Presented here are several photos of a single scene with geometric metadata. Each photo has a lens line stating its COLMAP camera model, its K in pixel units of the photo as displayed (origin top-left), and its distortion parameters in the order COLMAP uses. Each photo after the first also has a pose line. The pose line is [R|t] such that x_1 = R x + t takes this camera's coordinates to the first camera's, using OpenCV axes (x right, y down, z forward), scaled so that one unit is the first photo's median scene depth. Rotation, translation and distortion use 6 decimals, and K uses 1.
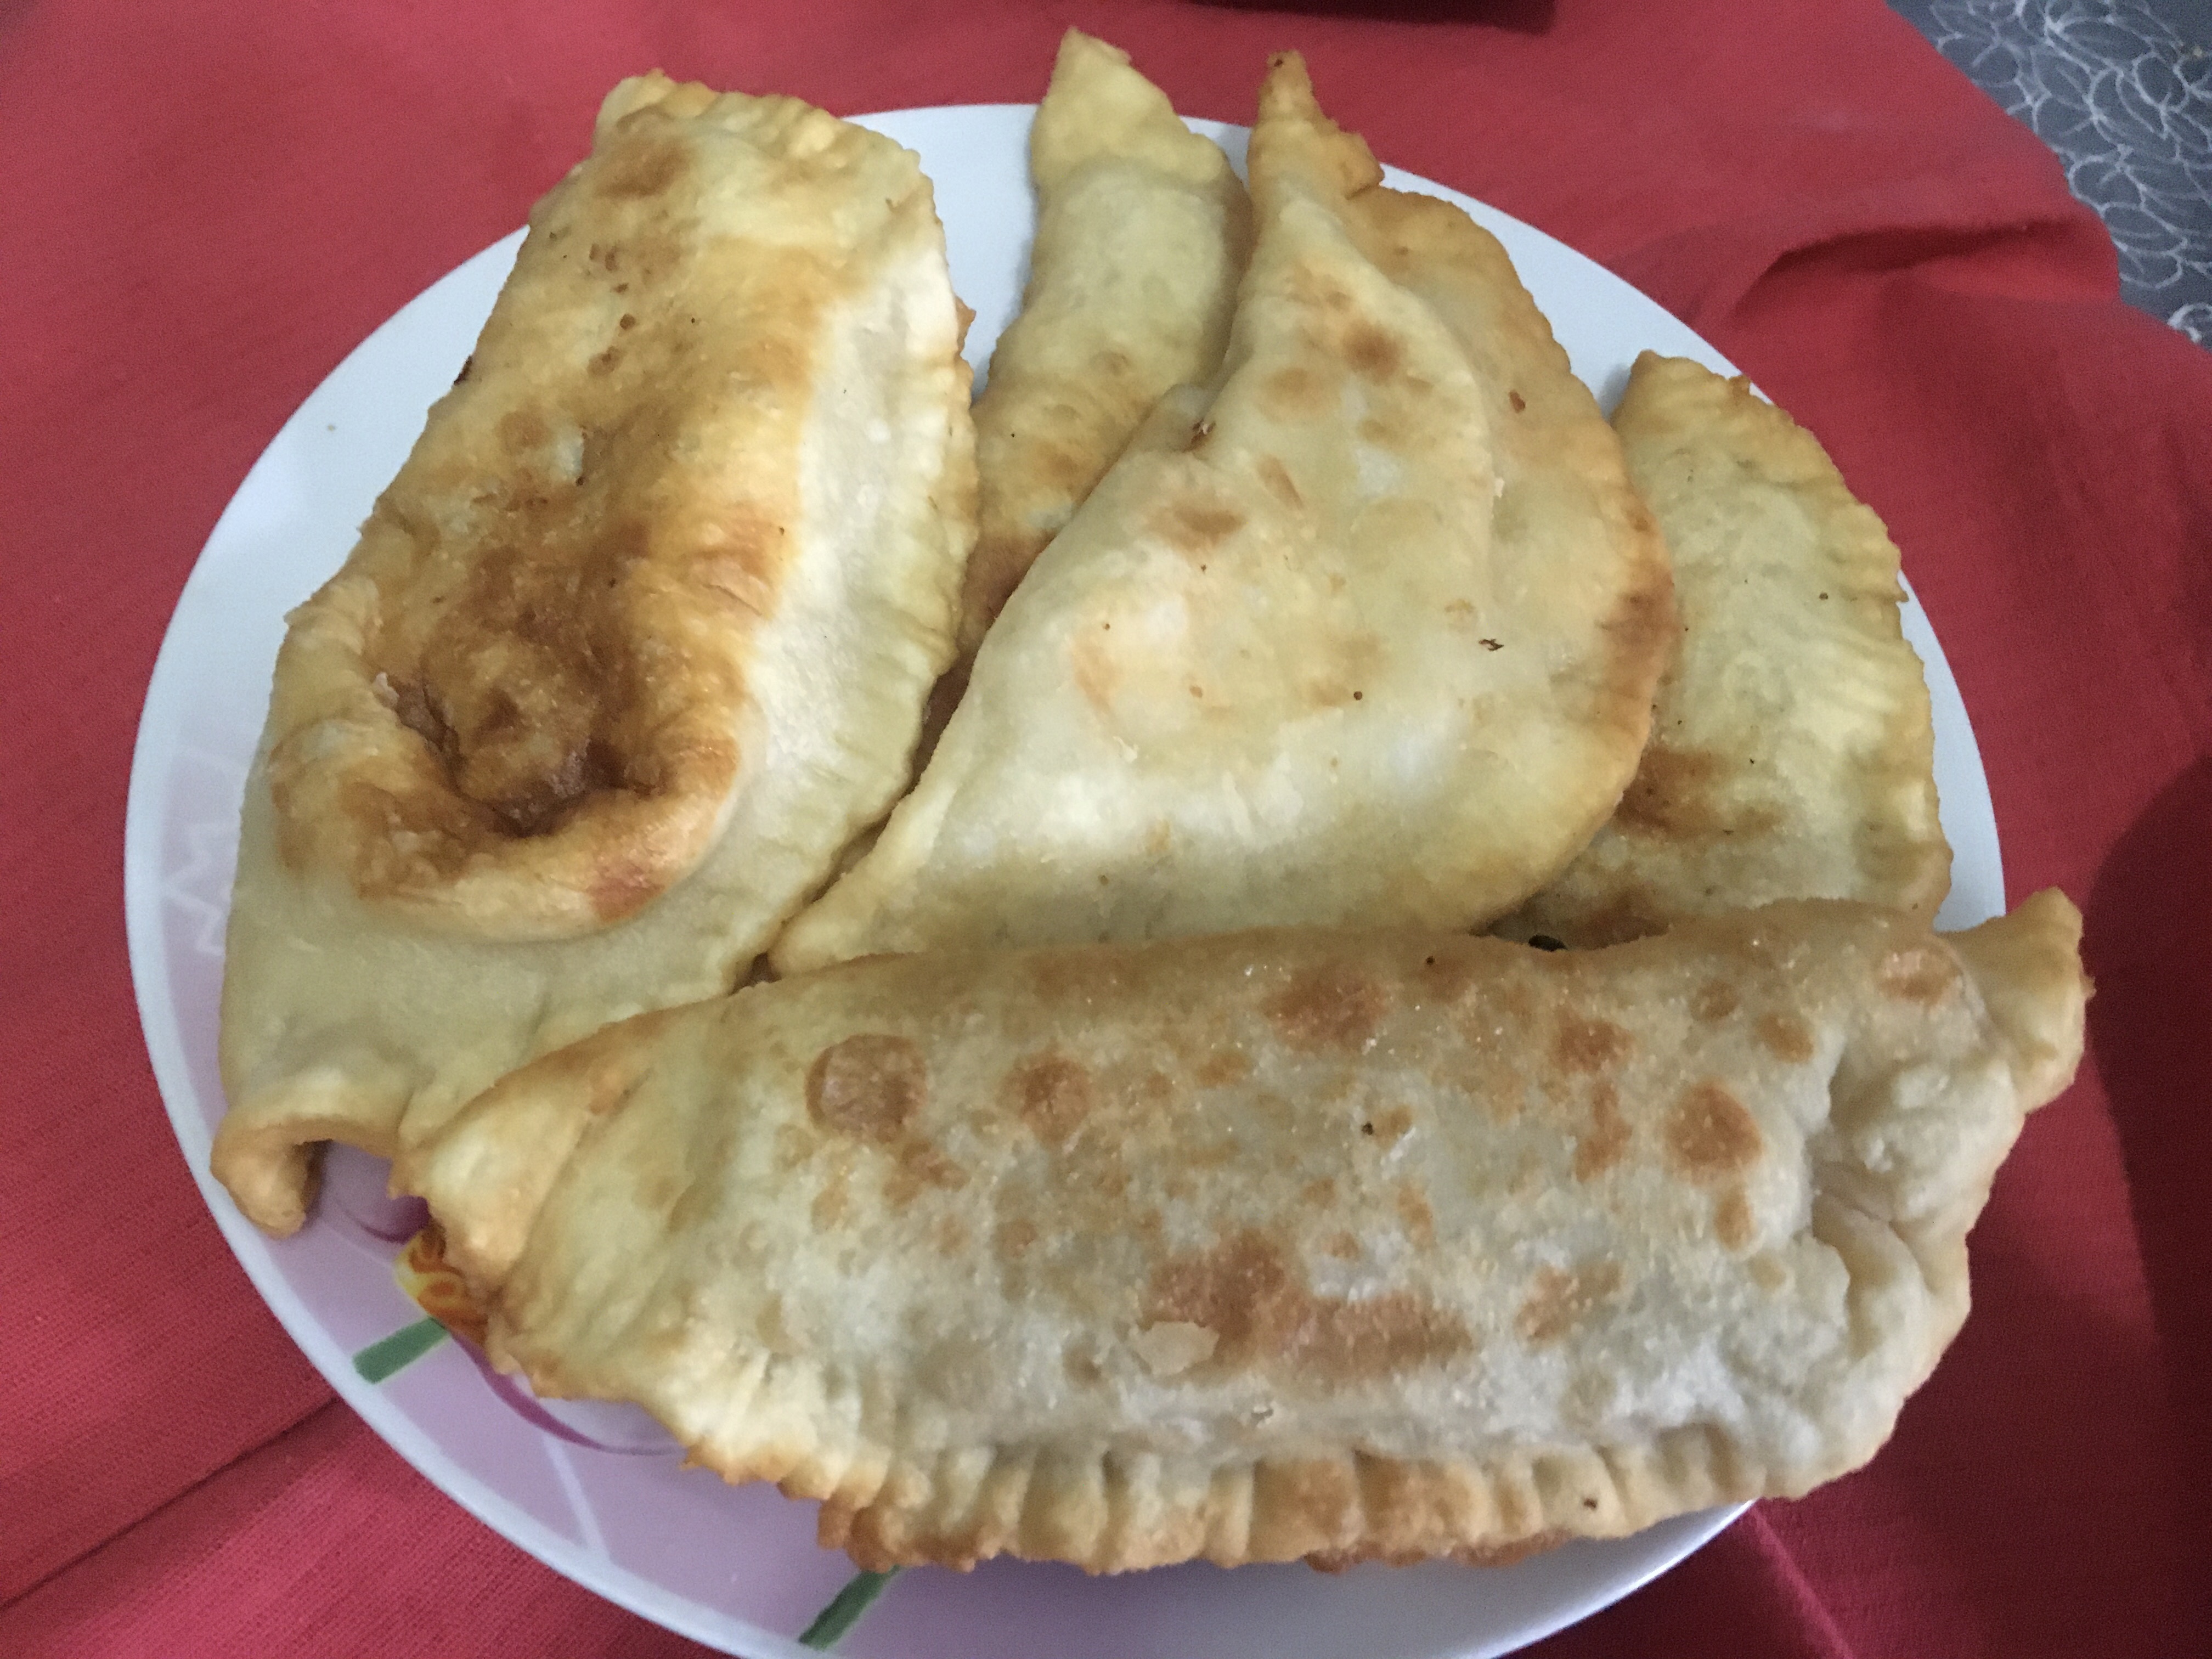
lens RADIAL K [[2010.4, 0, 1103.1], [0, 2010.4, 830.3], [0, 0, 1]] dist [-0.027542, 0.000000]
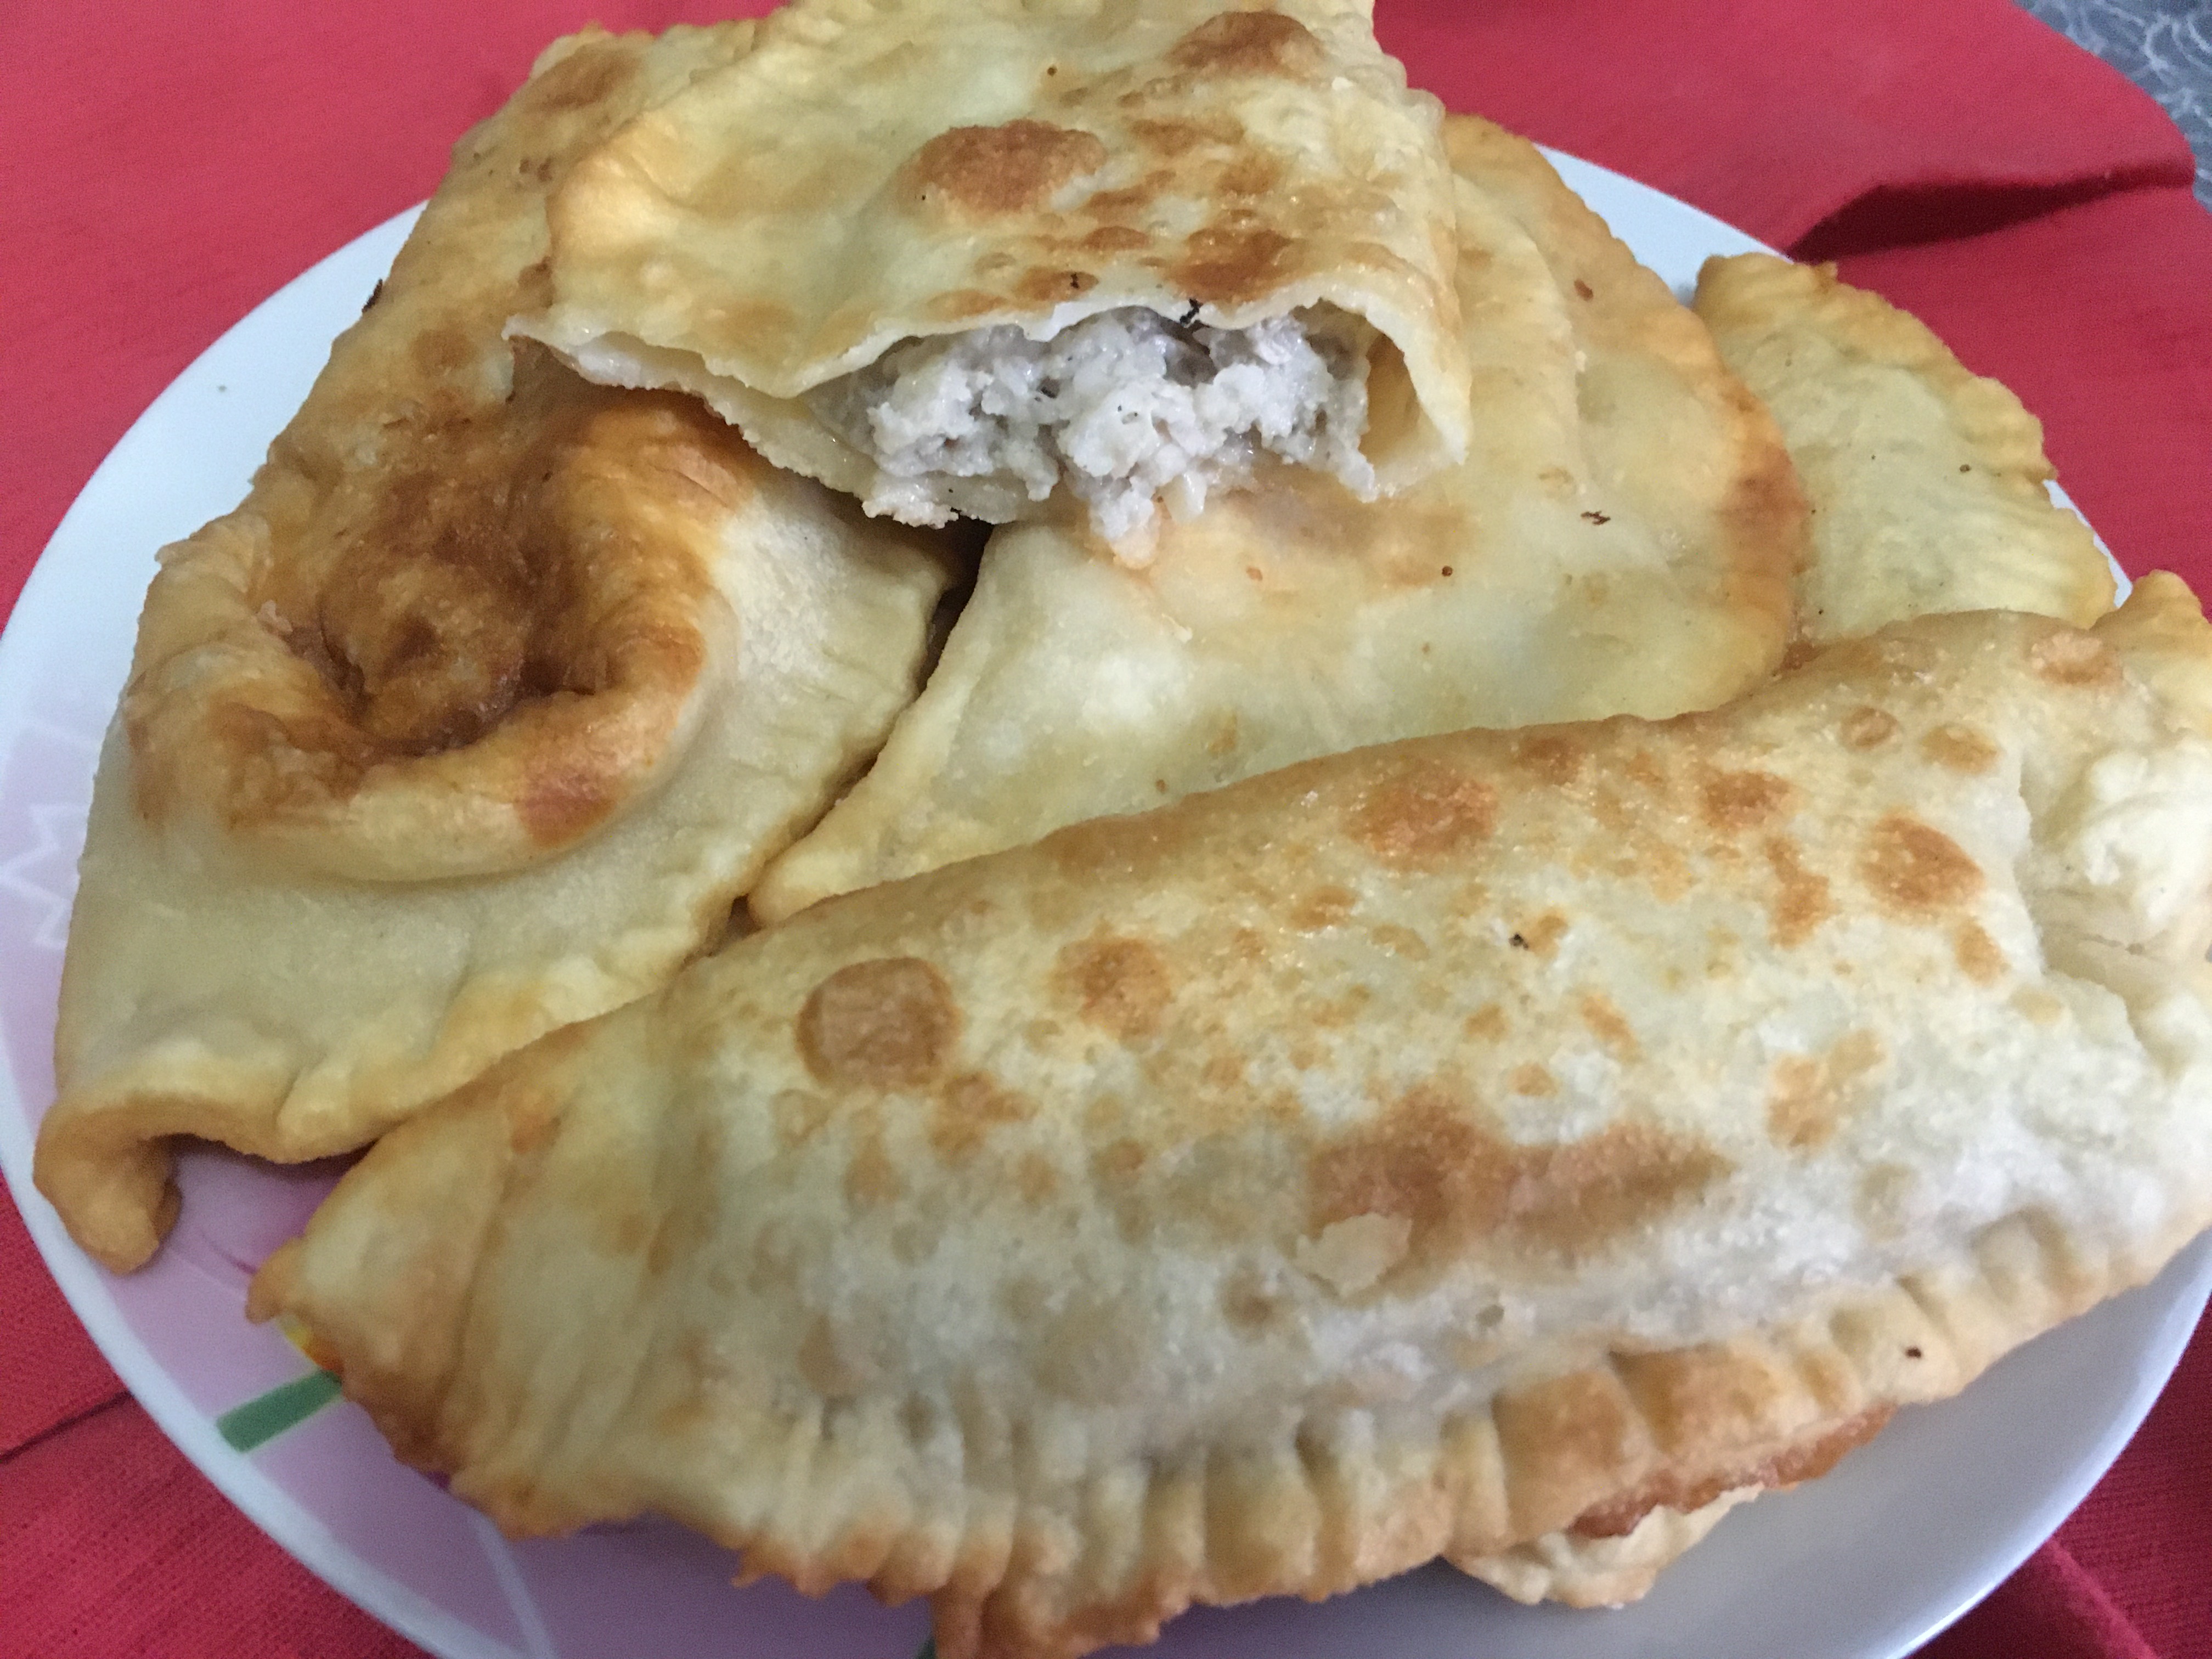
lens RADIAL K [[2010.4, 0, 1099.1], [0, 2010.4, 822.9], [0, 0, 1]] dist [-0.027542, 0.000000]
pose [[0.998362, -0.054779, 0.016483, -0.039698], [0.056563, 0.988344, -0.141336, 0.156648], [-0.008549, 0.142037, 0.989824, 0.207122]]
